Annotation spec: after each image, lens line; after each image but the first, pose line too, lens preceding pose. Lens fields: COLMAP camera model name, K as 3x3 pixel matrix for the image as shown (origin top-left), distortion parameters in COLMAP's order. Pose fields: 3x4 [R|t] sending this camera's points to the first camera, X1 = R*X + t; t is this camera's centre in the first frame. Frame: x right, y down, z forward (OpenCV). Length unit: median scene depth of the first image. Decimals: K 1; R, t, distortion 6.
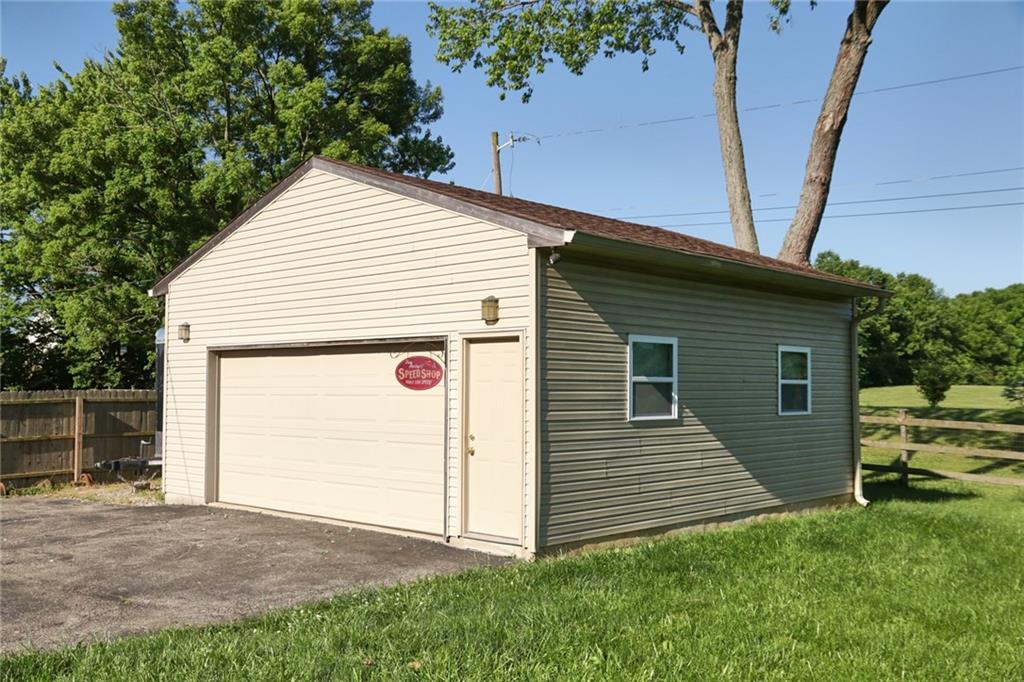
lens RADIAL K [[971.3, 0, 511.1], [0, 971.3, 339.4], [0, 0, 1]] dist [0.031538, 0.000000]
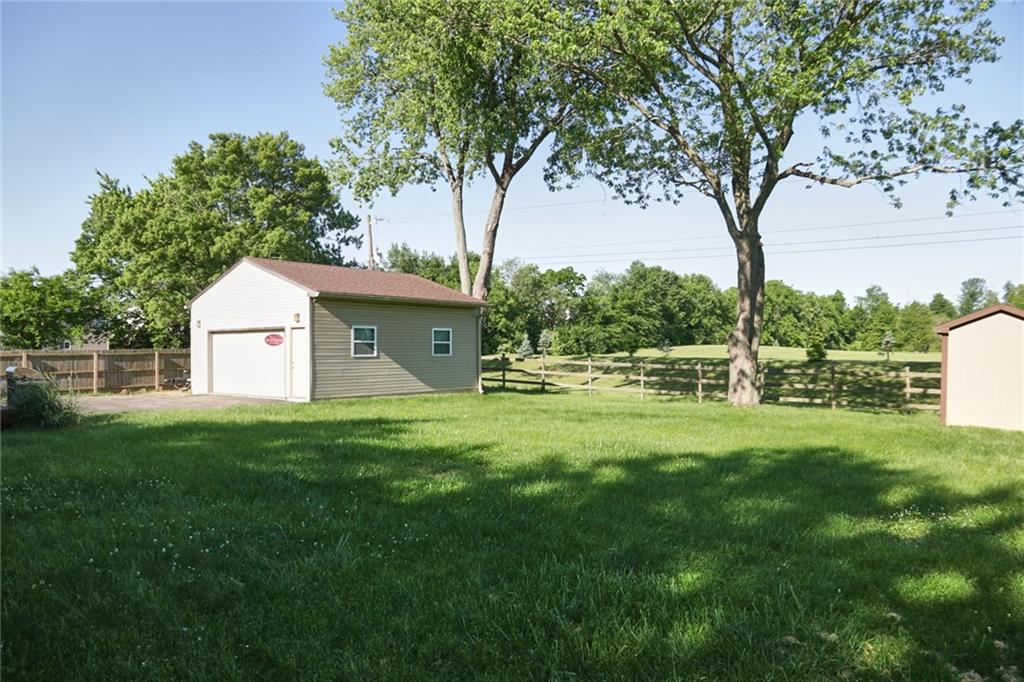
lens RADIAL K [[698.0, 0, 507.3], [0, 698.0, 334.8], [0, 0, 1]] dist [-0.092366, 0.018783]
pose [[0.998267, -0.007284, 0.058395, 0.264521], [0.005649, 0.999589, 0.028117, -0.018767], [-0.058576, -0.027738, 0.997898, -0.595654]]
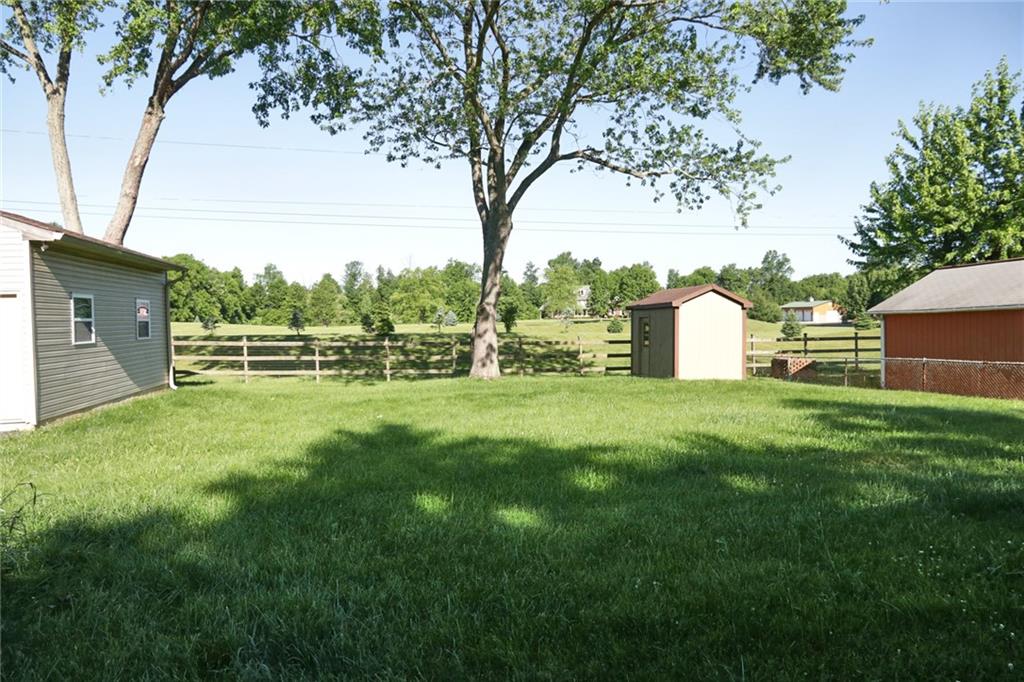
lens RADIAL K [[698.0, 0, 506.8], [0, 698.0, 346.9], [0, 0, 1]] dist [-0.092366, 0.018783]
pose [[0.595954, -0.048067, 0.801579, -0.215874], [-0.018979, 0.997085, 0.073901, -0.007361], [-0.802794, -0.059255, 0.593305, -0.171153]]
